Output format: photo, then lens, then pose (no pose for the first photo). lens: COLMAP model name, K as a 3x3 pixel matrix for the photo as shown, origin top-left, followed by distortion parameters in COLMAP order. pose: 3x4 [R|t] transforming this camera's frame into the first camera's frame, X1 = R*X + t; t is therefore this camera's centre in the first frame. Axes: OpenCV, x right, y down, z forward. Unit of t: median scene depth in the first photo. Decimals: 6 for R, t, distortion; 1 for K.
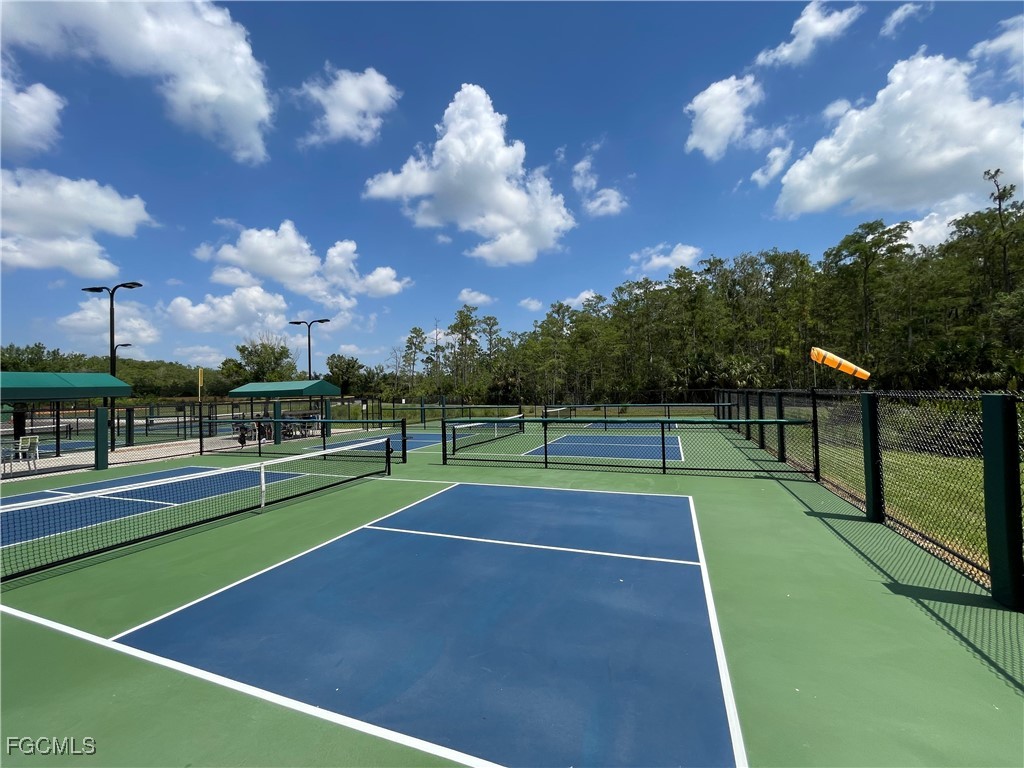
lens RADIAL K [[413.7, 0, 509.5], [0, 413.7, 385.9], [0, 0, 1]] dist [0.001972, 0.000295]
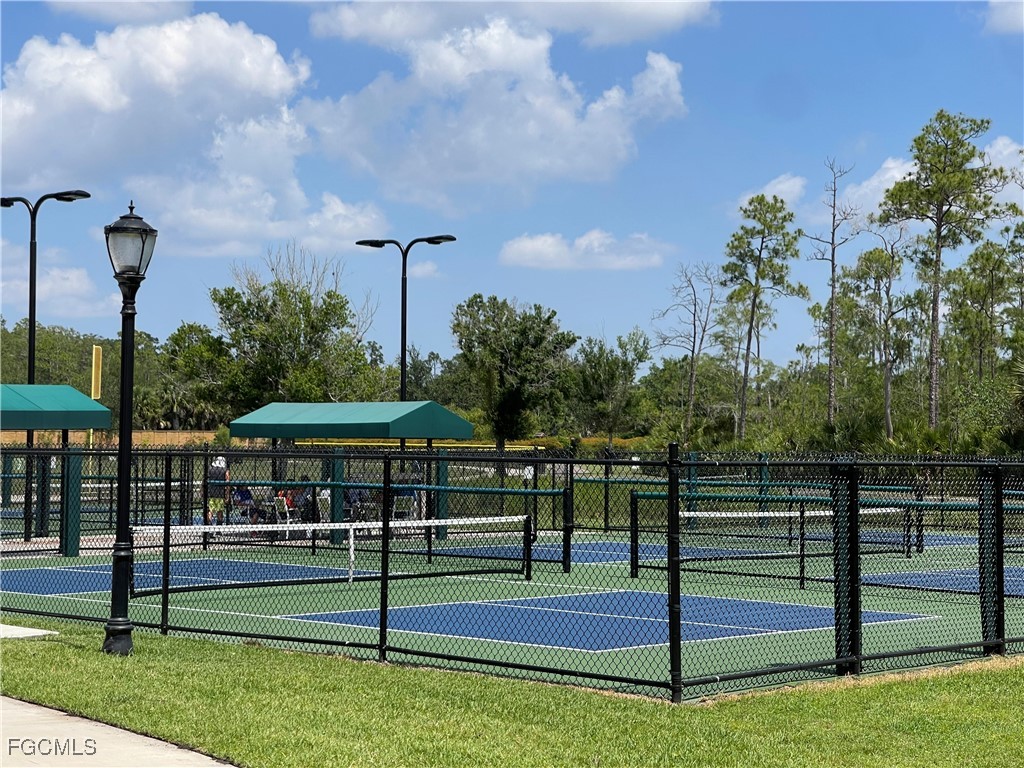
lens RADIAL K [[1906.6, 0, 511.4], [0, 1906.6, 381.2], [0, 0, 1]] dist [0.335019, 0.000000]
pose [[0.925680, 0.021444, -0.377699, 0.098378], [-0.027568, 0.999561, -0.010815, -0.004629], [0.377302, 0.020423, 0.925865, -0.211946]]
